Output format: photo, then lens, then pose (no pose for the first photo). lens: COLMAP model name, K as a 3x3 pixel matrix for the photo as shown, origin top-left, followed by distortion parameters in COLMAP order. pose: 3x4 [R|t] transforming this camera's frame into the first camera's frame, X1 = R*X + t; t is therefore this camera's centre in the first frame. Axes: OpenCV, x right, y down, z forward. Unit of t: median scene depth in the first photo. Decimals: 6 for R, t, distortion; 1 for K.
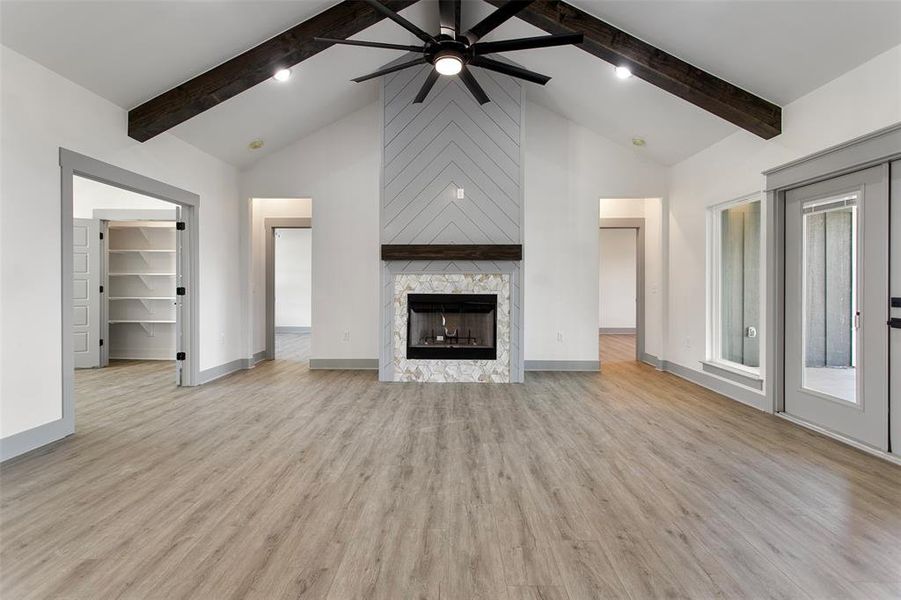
lens RADIAL K [[429.6, 0, 446.9], [0, 429.6, 281.4], [0, 0, 1]] dist [0.005984, 0.000537]
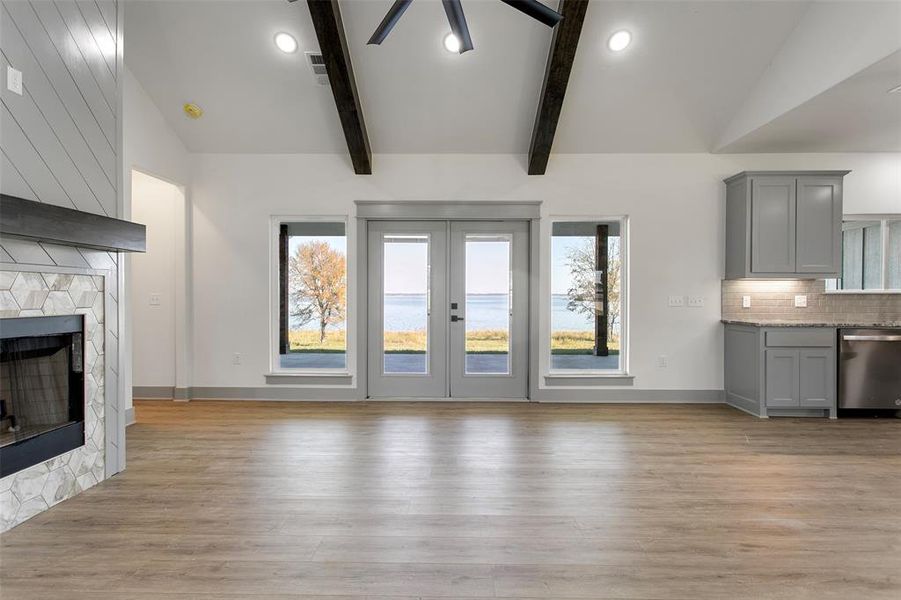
lens RADIAL K [[465.4, 0, 449.0], [0, 465.4, 299.3], [0, 0, 1]] dist [0.002671, 0.000275]
pose [[-0.003317, -0.009464, 0.999950, -0.431891], [-0.010204, 0.999903, 0.009430, 0.002513], [-0.999942, -0.010173, -0.003413, 0.577023]]
